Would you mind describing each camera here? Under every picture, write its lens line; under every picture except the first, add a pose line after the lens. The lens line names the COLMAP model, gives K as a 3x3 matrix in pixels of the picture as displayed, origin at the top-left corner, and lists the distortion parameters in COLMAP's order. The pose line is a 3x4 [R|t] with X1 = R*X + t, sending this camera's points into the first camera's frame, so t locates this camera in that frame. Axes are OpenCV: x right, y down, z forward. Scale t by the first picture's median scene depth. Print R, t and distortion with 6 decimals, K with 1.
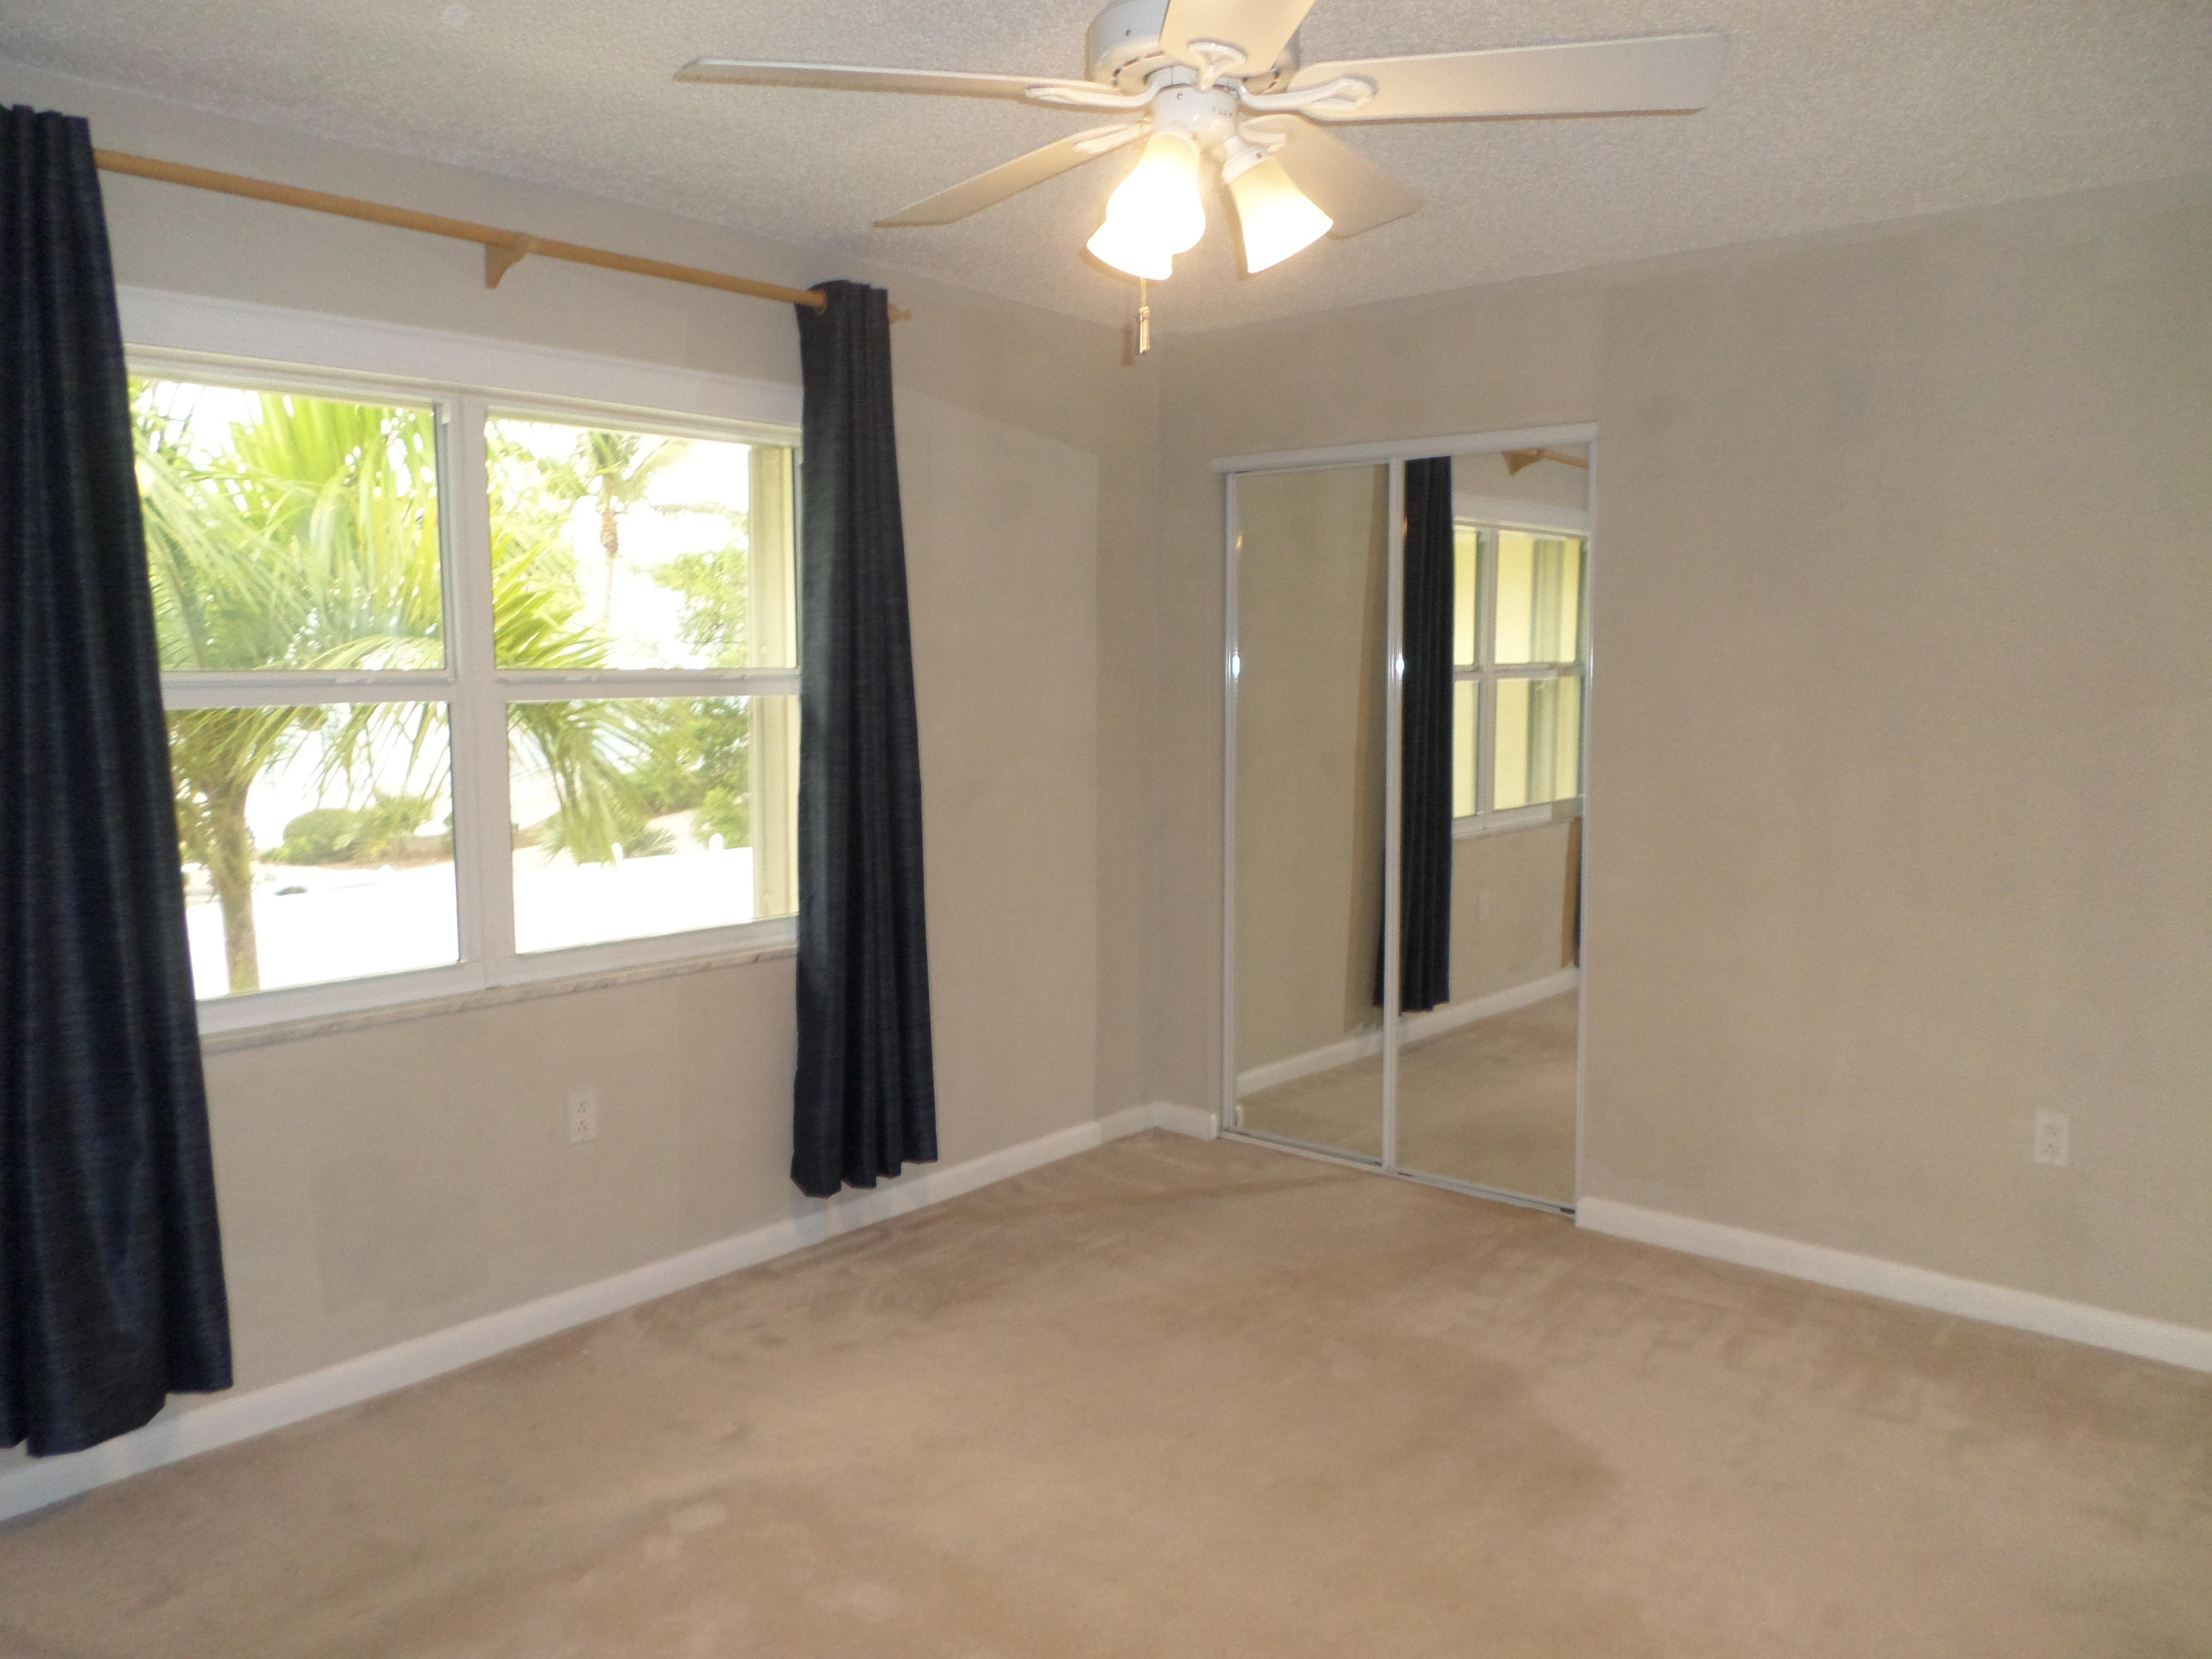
lens RADIAL K [[1635.8, 0, 1130.2], [0, 1635.8, 825.3], [0, 0, 1]] dist [-0.007140, -0.005417]
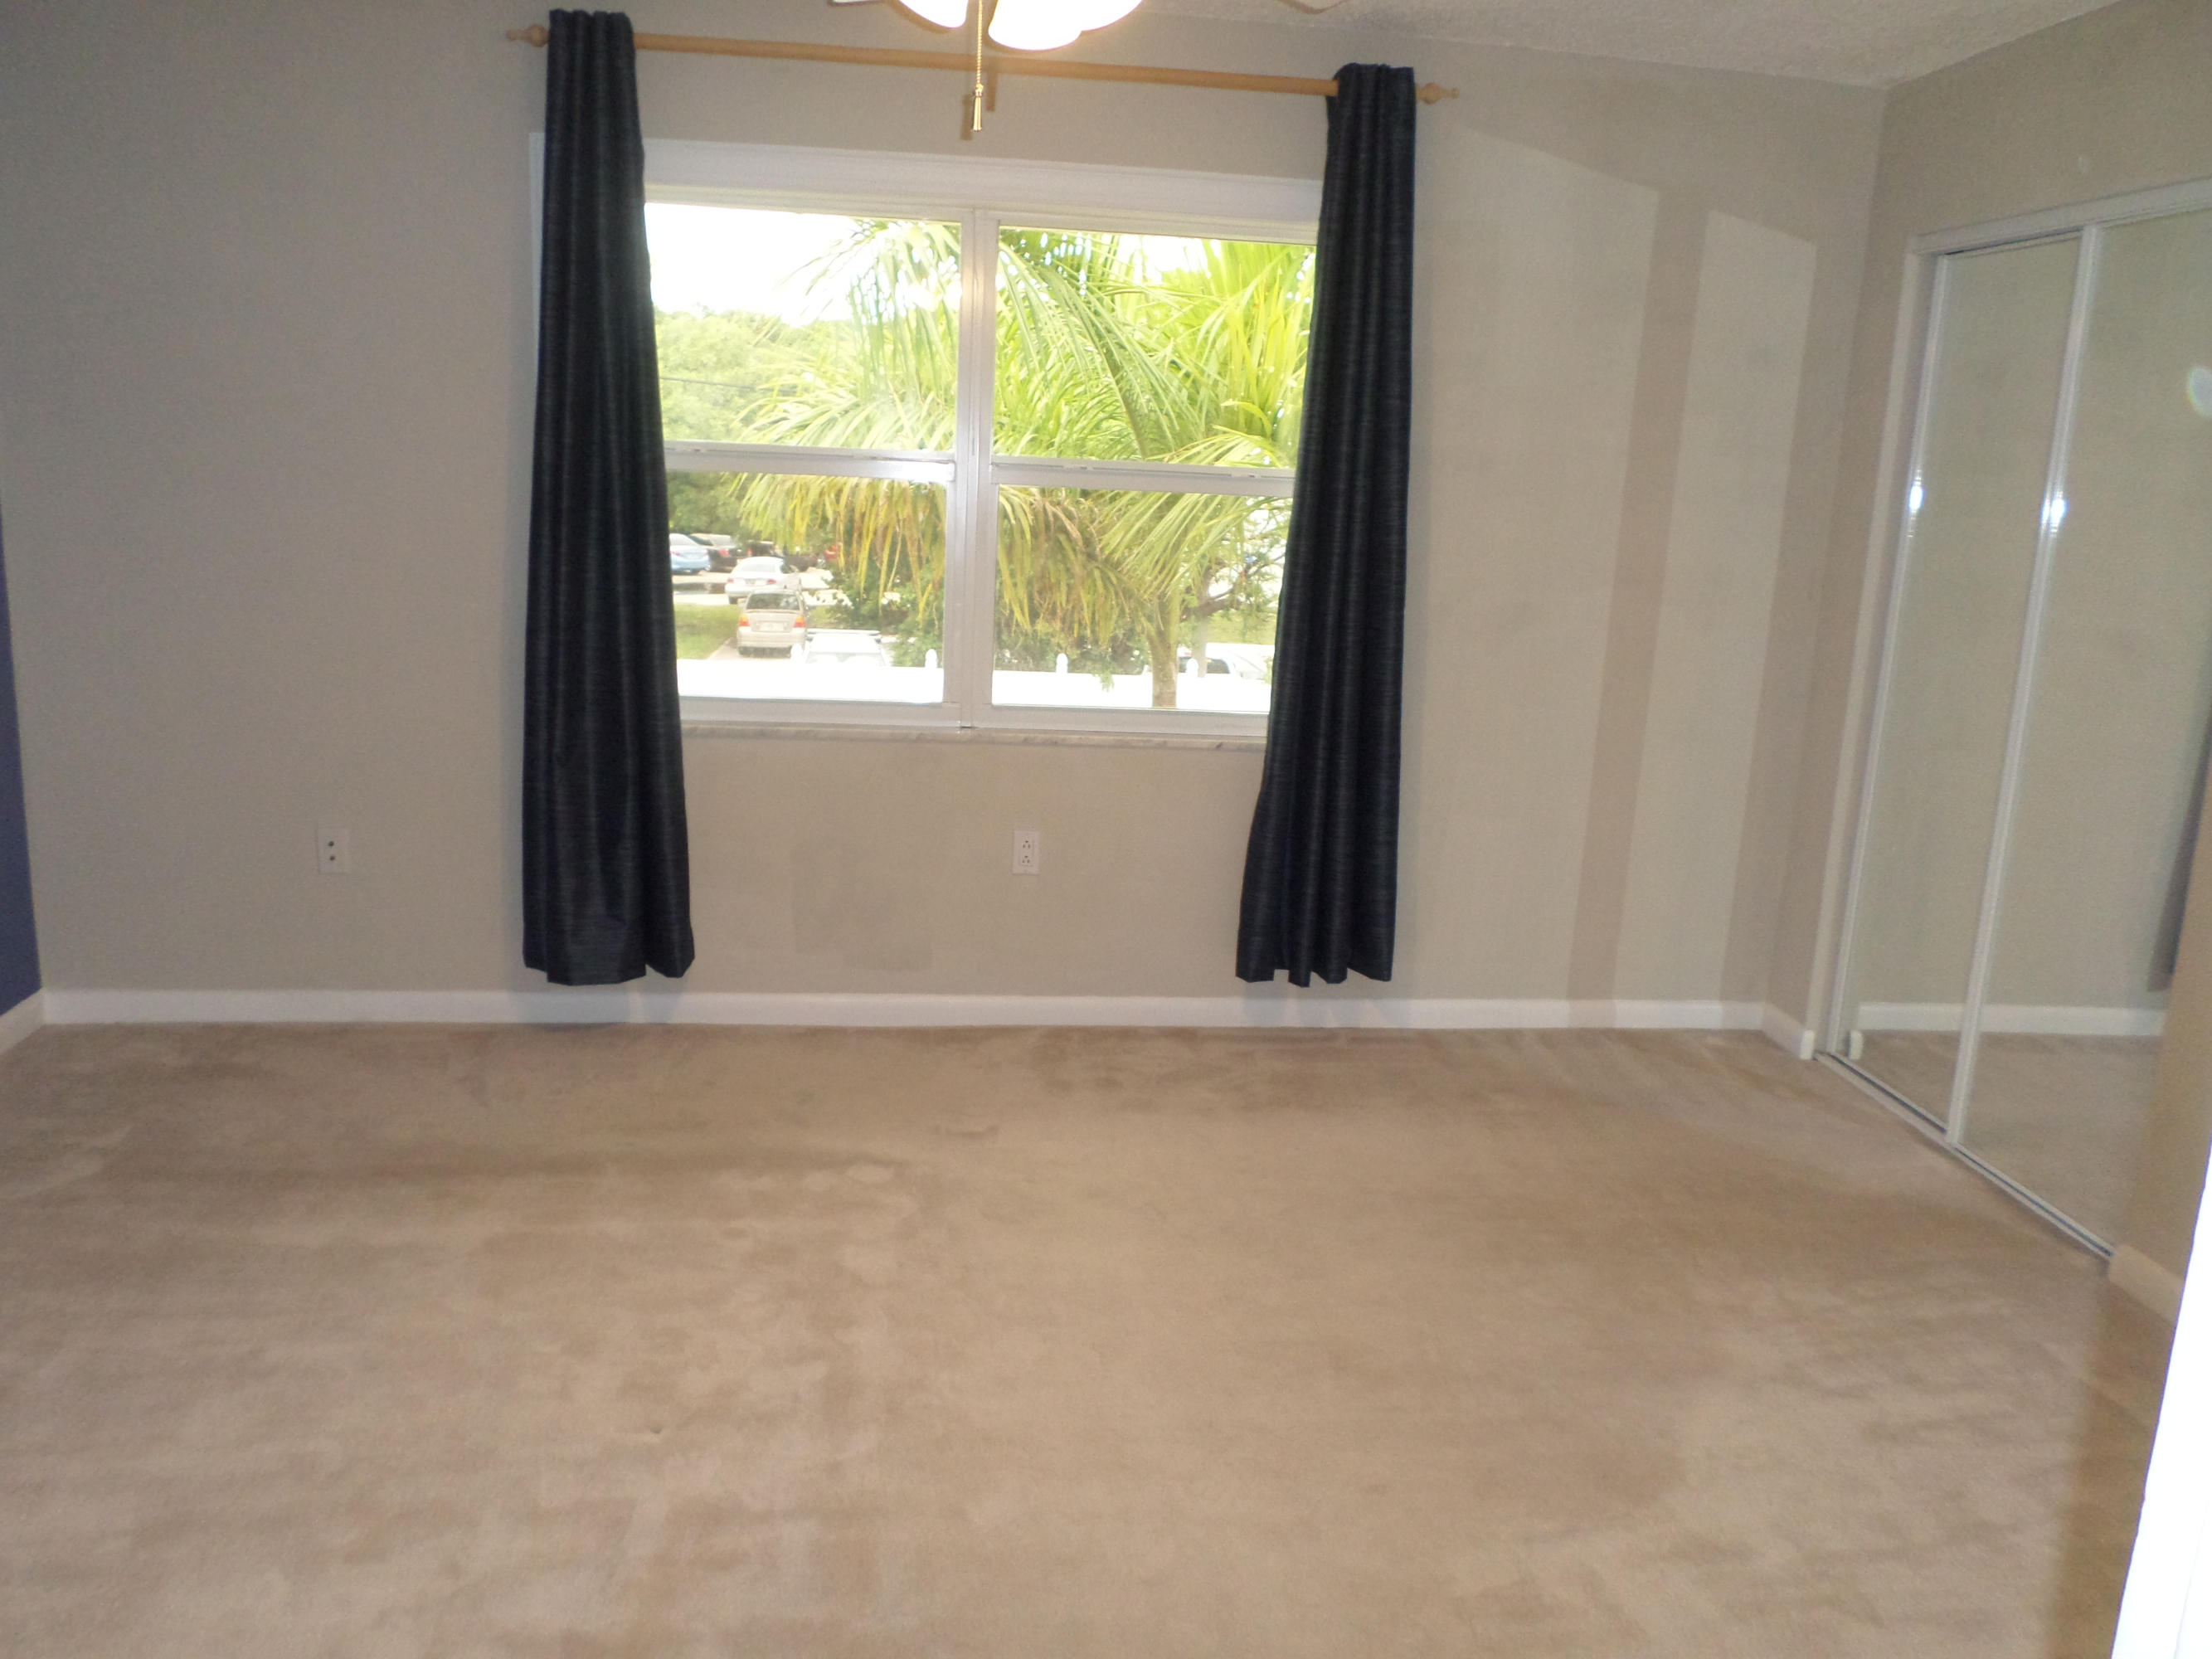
lens RADIAL K [[1635.8, 0, 1130.2], [0, 1635.8, 825.3], [0, 0, 1]] dist [-0.007140, -0.005417]
pose [[0.734653, 0.179616, -0.654235, 0.433508], [-0.114053, 0.983291, 0.141883, -0.012083], [0.668788, -0.029617, 0.742863, 0.176373]]
